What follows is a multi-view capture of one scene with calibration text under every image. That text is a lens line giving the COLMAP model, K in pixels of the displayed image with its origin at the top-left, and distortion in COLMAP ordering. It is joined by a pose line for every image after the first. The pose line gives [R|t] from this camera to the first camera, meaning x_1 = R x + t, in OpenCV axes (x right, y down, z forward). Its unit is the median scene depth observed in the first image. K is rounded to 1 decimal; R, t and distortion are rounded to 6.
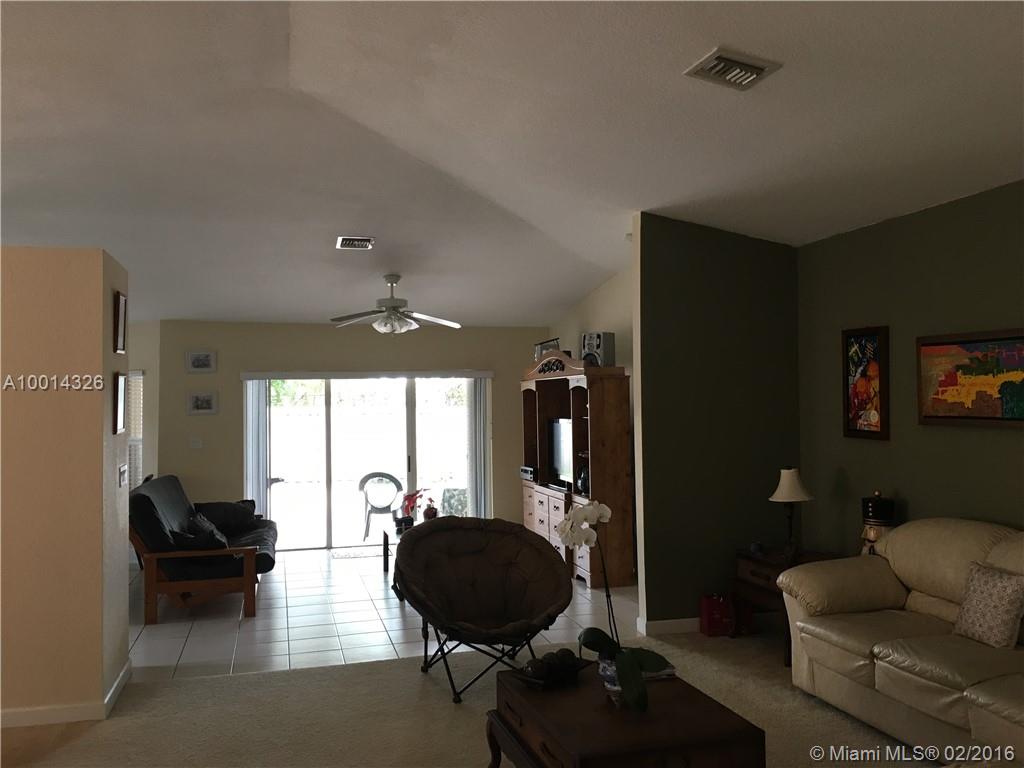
lens RADIAL K [[864.6, 0, 514.1], [0, 864.6, 379.9], [0, 0, 1]] dist [0.055858, -0.081929]
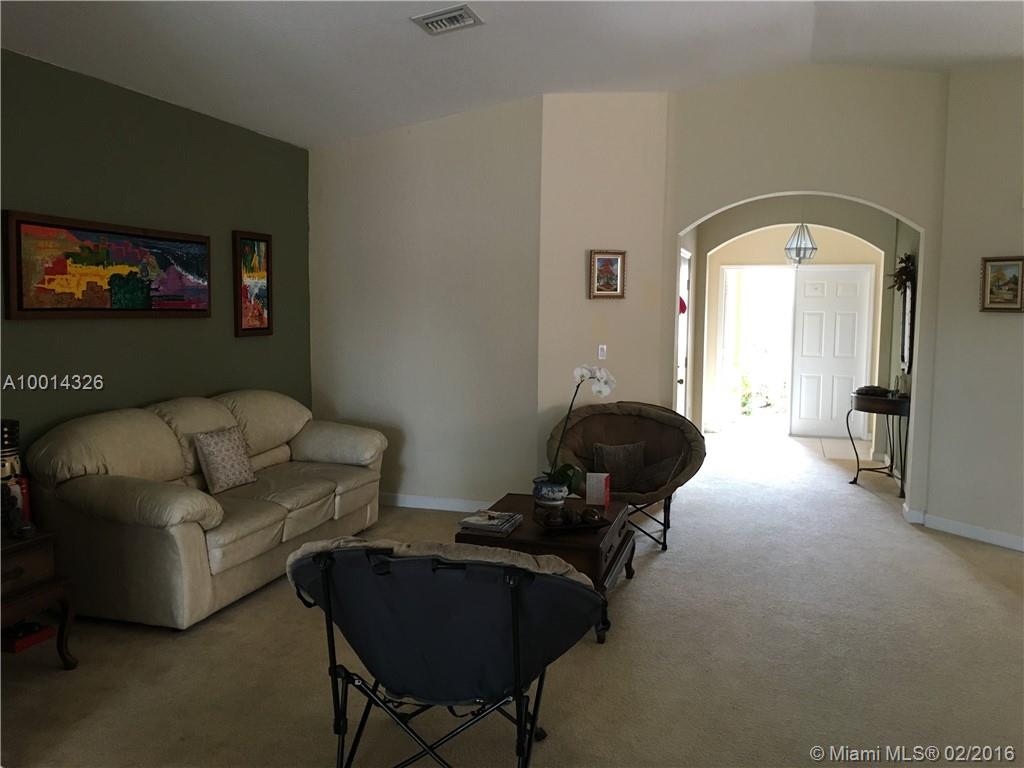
lens RADIAL K [[864.6, 0, 512.9], [0, 864.6, 388.2], [0, 0, 1]] dist [0.055858, -0.081929]
pose [[-0.848749, -0.100063, 0.519242, -0.392828], [-0.063012, 0.994075, 0.088569, 0.014849], [-0.525028, 0.042454, -0.850026, 1.577010]]
